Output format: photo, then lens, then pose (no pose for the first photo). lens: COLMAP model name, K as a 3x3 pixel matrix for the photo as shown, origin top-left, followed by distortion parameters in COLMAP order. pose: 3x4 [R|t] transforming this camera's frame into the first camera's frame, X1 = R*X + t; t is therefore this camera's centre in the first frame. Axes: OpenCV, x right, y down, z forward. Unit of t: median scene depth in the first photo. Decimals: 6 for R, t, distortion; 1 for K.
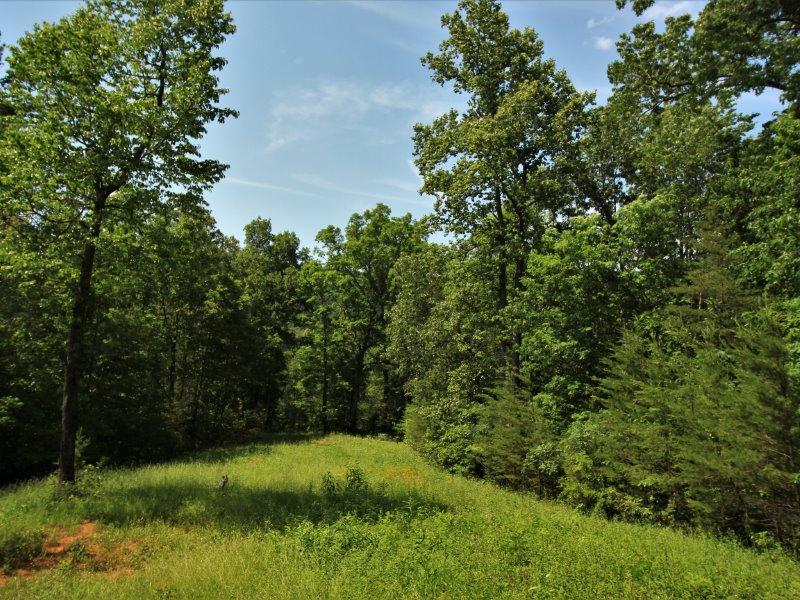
lens RADIAL K [[572.7, 0, 400.0], [0, 572.7, 300.0], [0, 0, 1]] dist [-0.005952, -0.000970]
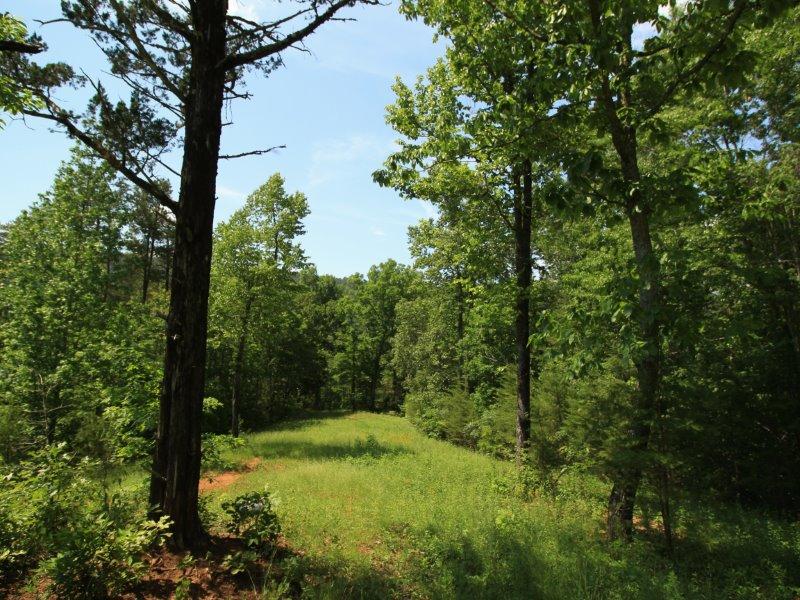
lens RADIAL K [[438.0, 0, 400.0], [0, 438.0, 300.0], [0, 0, 1]] dist [0.001136, 0.000034]
pose [[0.999769, -0.001755, -0.021406, 0.019808], [0.001496, 0.999925, -0.012128, -0.054100], [0.021426, 0.012093, 0.999697, -0.186020]]
